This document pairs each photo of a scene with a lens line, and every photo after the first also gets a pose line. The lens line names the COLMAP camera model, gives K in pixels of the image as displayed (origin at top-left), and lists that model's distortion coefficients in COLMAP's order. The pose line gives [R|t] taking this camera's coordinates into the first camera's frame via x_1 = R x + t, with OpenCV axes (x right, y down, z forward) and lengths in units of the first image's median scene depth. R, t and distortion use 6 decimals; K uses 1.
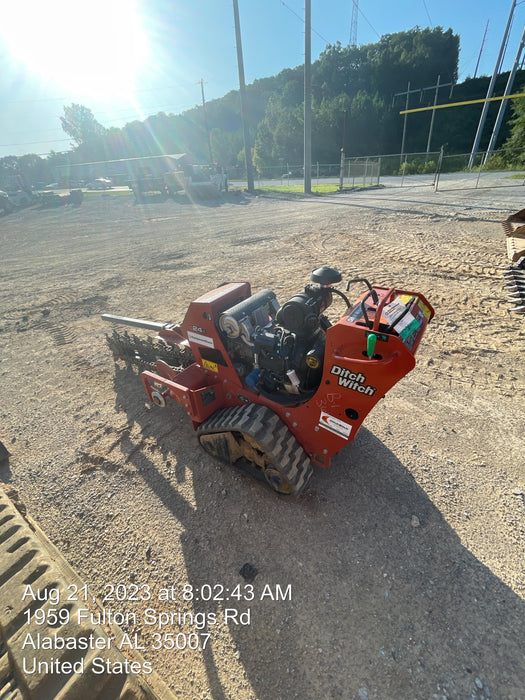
lens RADIAL K [[279.1, 0, 264.5], [0, 279.1, 357.3], [0, 0, 1]] dist [-0.000471, -0.000726]
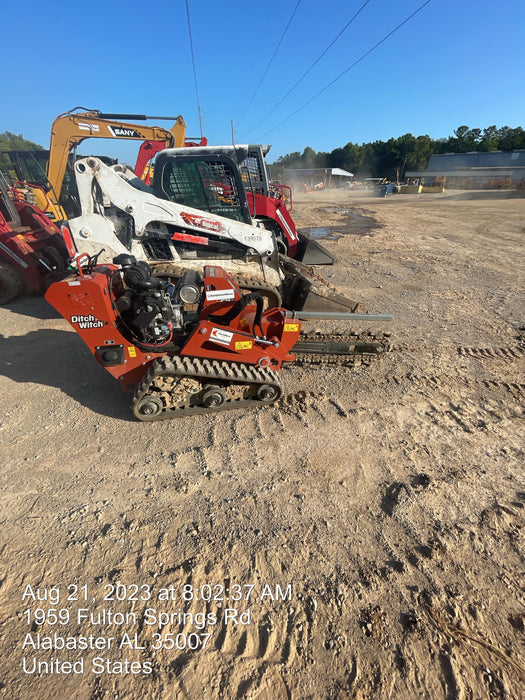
lens RADIAL K [[285.5, 0, 263.7], [0, 285.5, 353.3], [0, 0, 1]] dist [0.001351, -0.000009]
pose [[-0.718800, 0.404411, -0.565490, 0.472794], [-0.341840, 0.502683, 0.794012, -0.950912], [0.605370, 0.764042, -0.223085, 1.372811]]
